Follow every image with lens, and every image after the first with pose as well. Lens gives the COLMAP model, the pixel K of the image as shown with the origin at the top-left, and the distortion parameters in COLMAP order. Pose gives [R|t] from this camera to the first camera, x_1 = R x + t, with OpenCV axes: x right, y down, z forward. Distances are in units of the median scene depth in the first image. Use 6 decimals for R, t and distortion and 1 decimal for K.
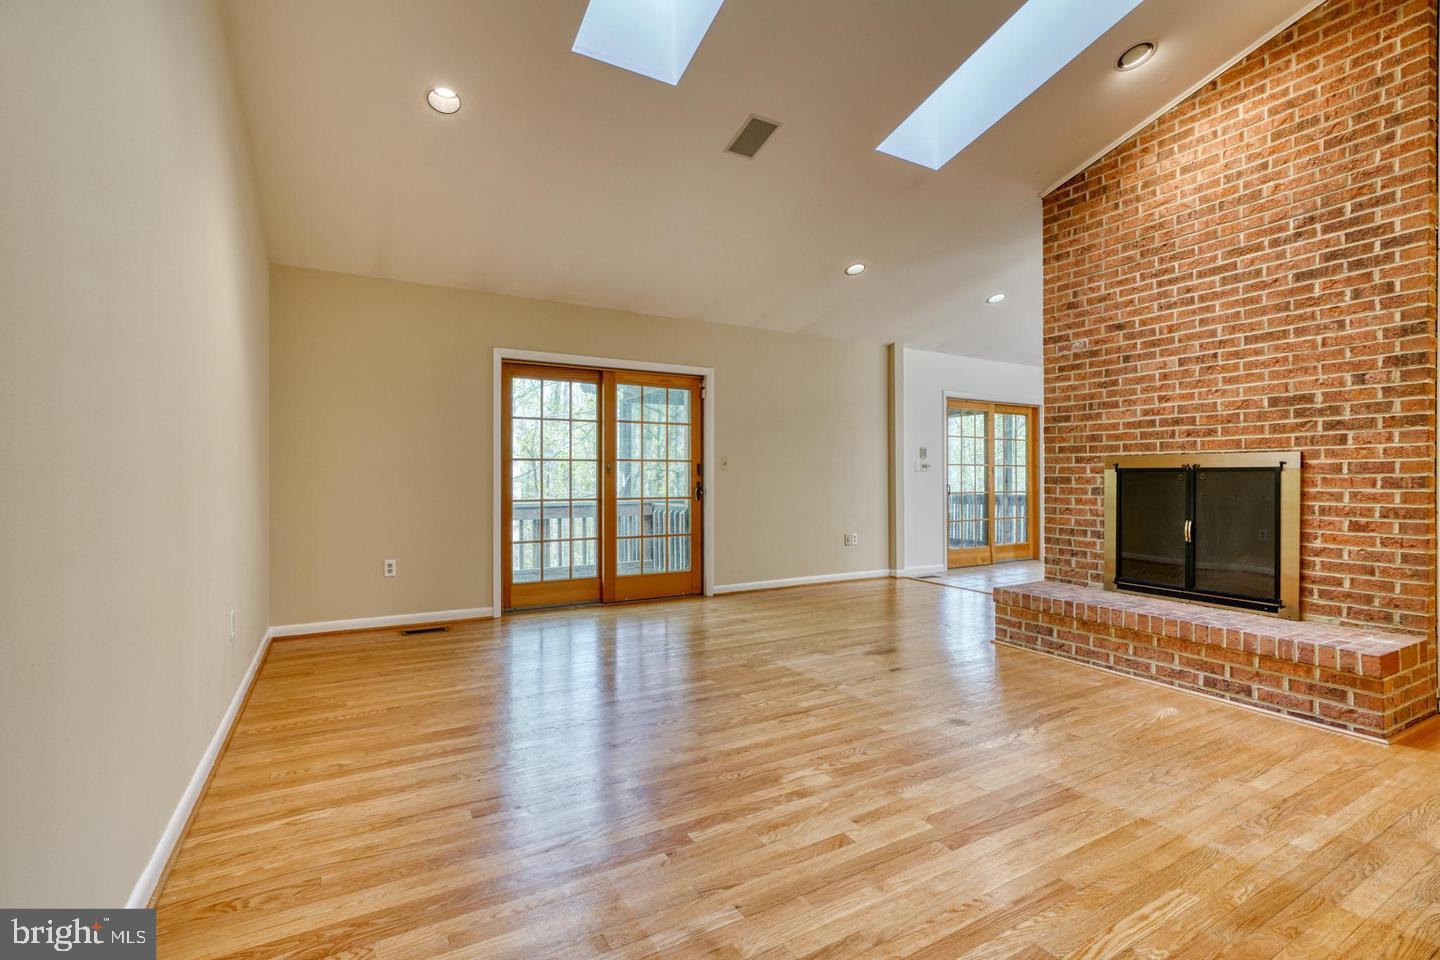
lens RADIAL K [[653.9, 0, 713.5], [0, 653.9, 482.0], [0, 0, 1]] dist [-0.002251, 0.000956]
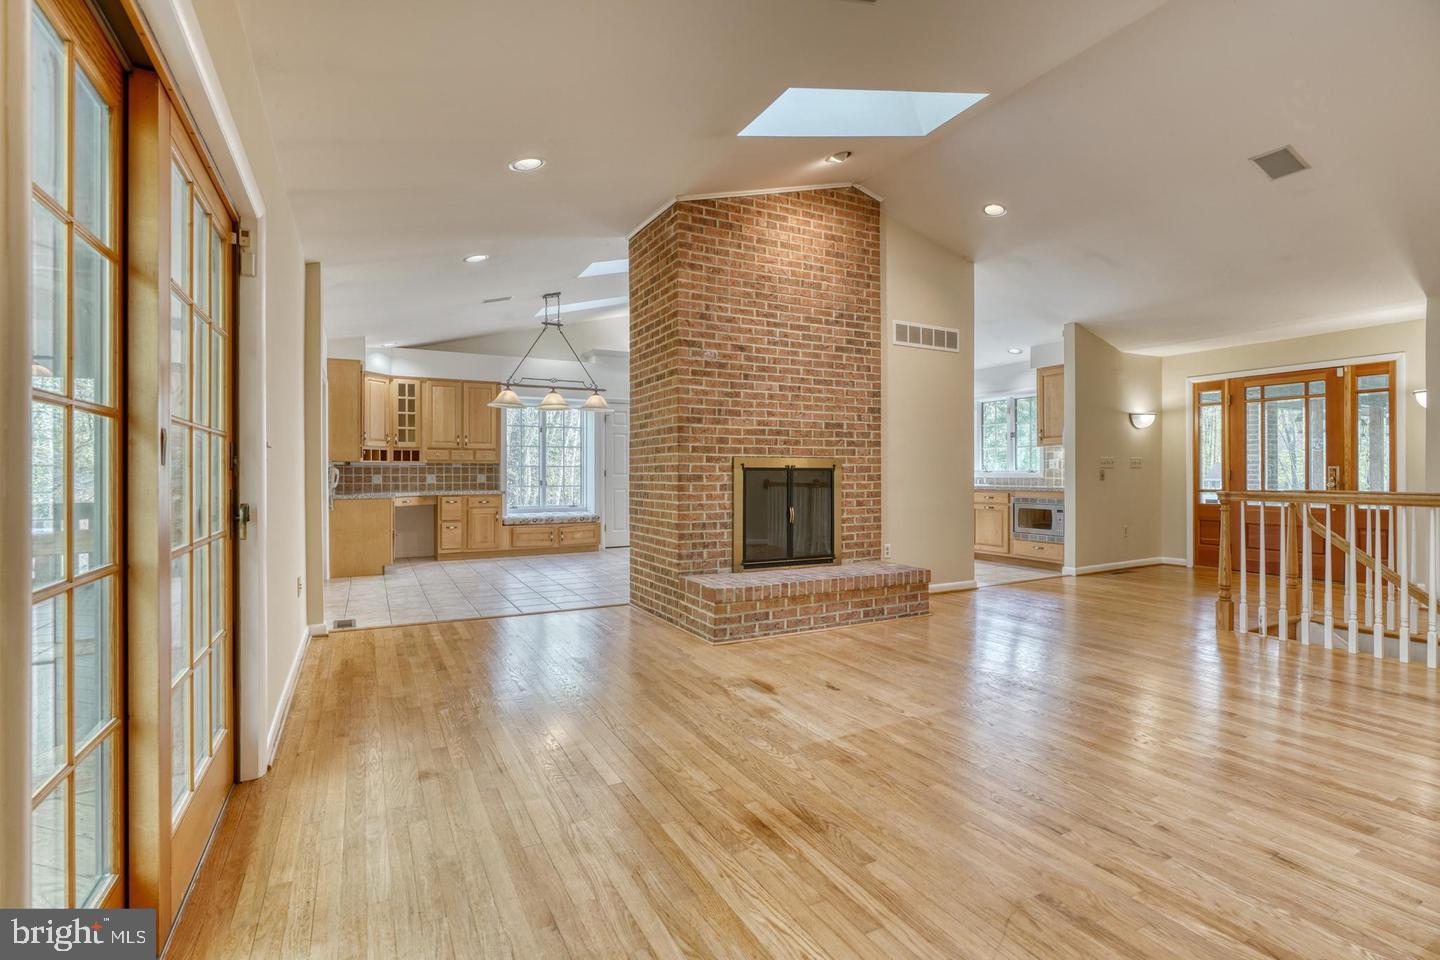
lens RADIAL K [[653.9, 0, 712.4], [0, 653.9, 471.4], [0, 0, 1]] dist [-0.002251, 0.000956]
pose [[0.022365, 0.004576, 0.999739, -0.617715], [0.010167, 0.999937, -0.004804, -0.009532], [-0.999698, 0.010272, 0.022317, 1.120486]]
